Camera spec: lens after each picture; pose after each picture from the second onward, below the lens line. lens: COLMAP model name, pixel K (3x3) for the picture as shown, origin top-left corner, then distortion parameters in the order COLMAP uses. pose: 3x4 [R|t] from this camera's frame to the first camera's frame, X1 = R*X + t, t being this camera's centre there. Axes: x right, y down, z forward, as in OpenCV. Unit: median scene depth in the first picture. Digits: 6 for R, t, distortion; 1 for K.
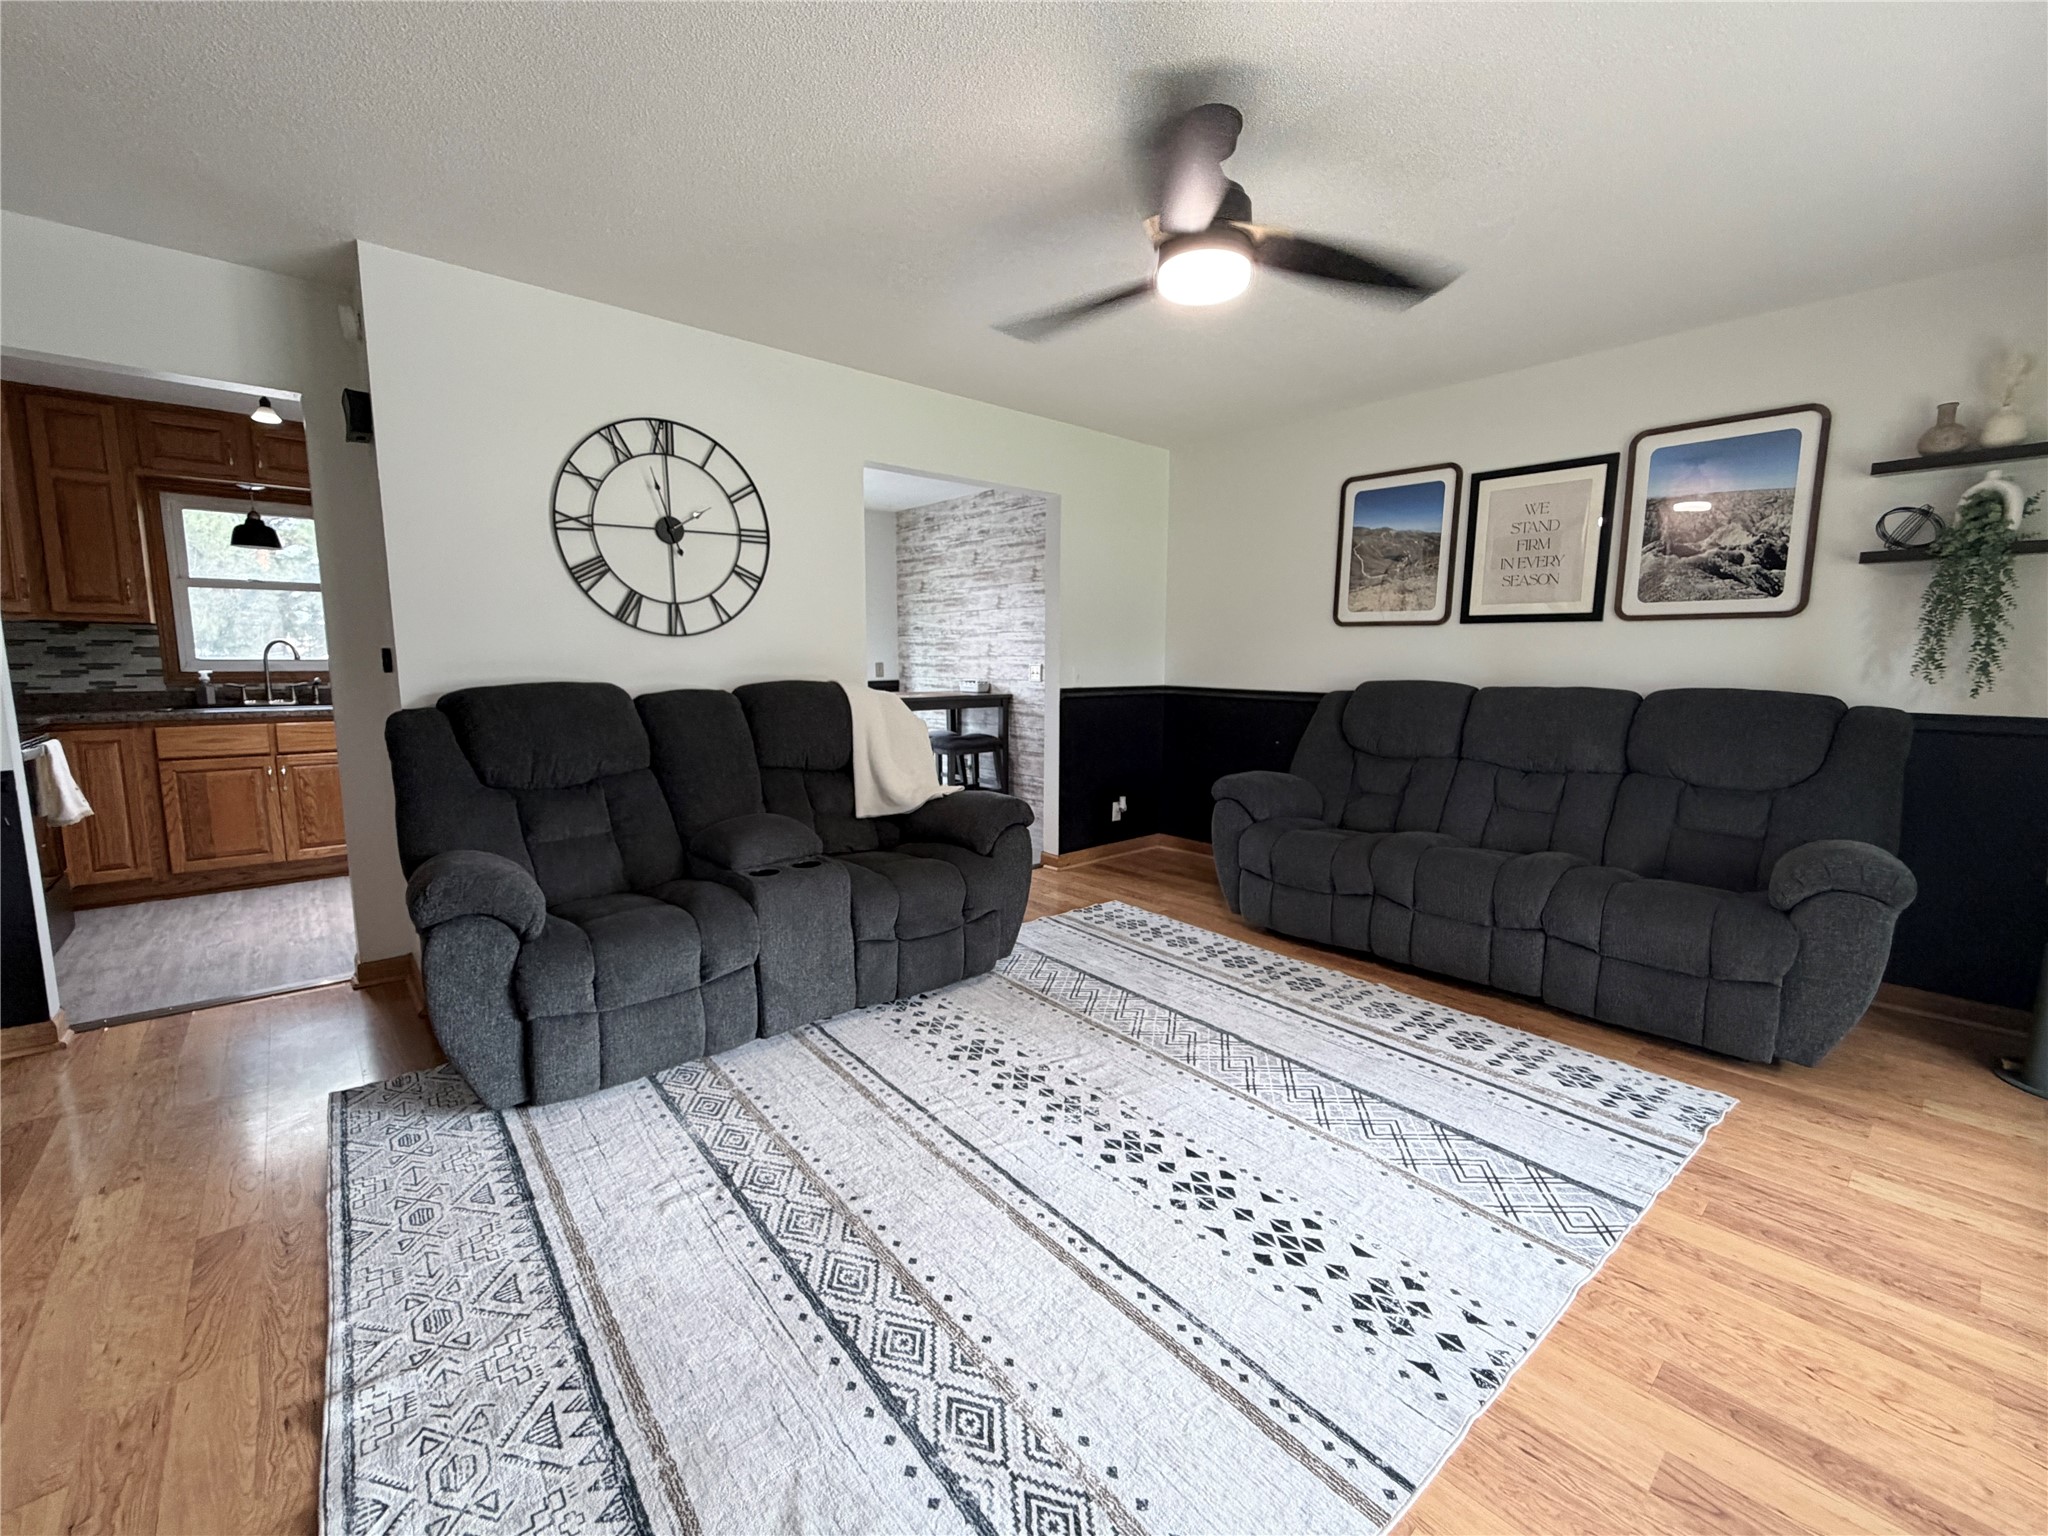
lens RADIAL K [[818.2, 0, 1019.7], [0, 818.2, 761.8], [0, 0, 1]] dist [-0.000164, 0.000032]
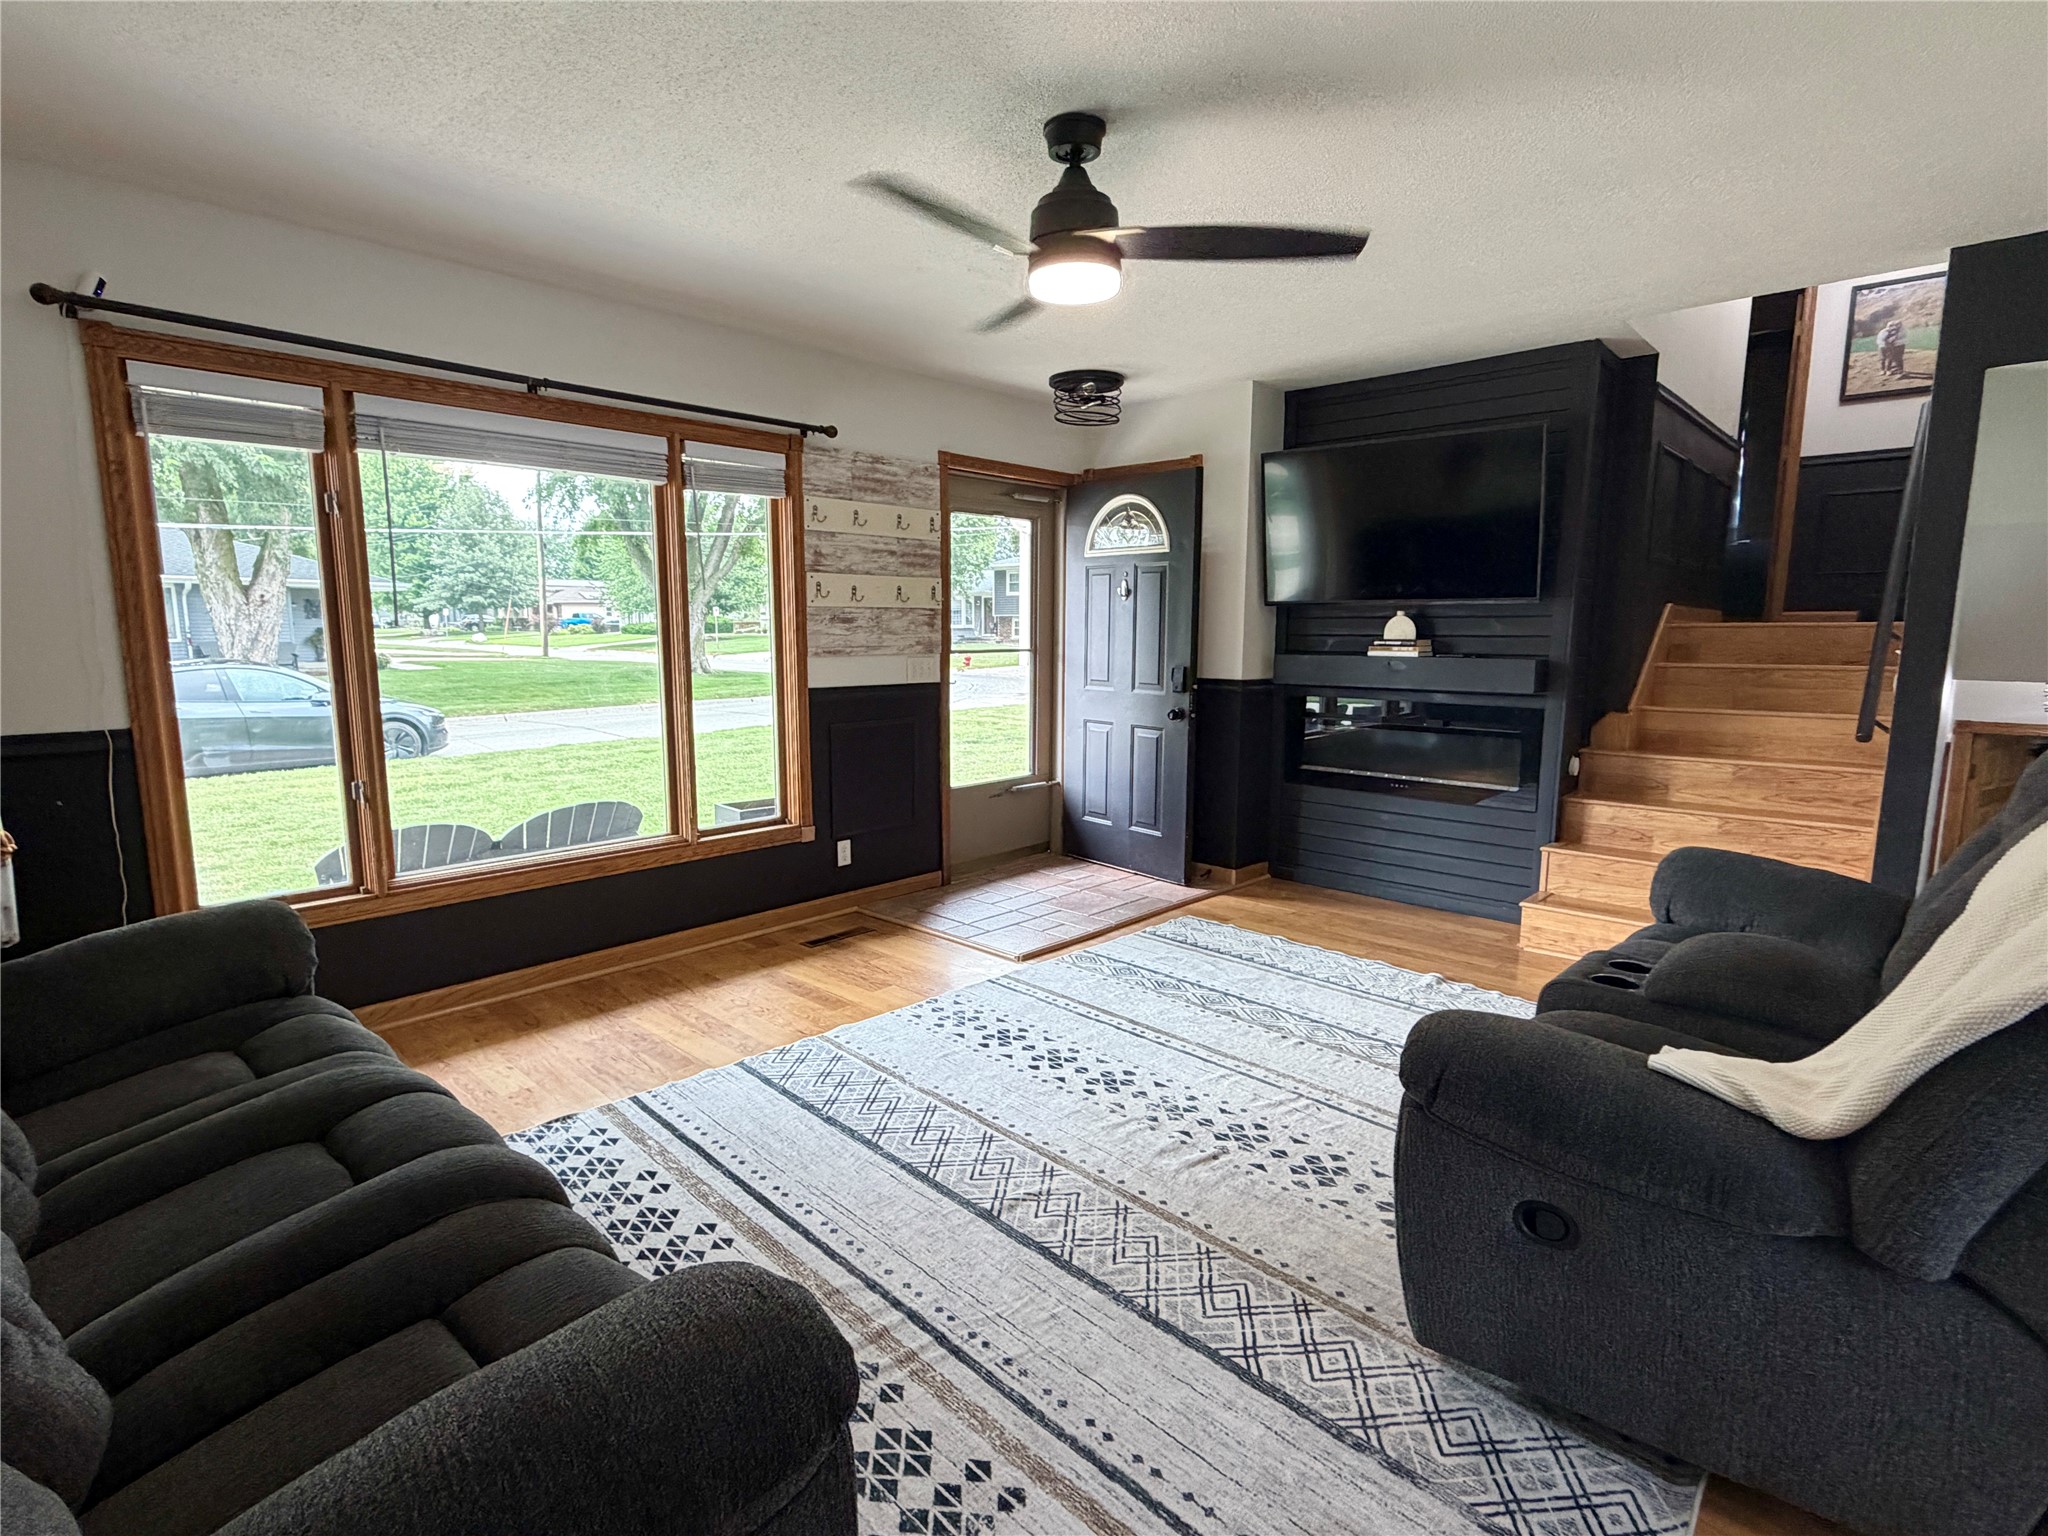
lens RADIAL K [[1030.9, 0, 1026.3], [0, 1030.9, 774.1], [0, 0, 1]] dist [0.001149, -0.001599]
pose [[-0.993679, 0.009390, -0.111864, 0.188604], [-0.021089, 0.963139, 0.268177, -0.153568], [0.110259, 0.268841, -0.956853, 1.029116]]
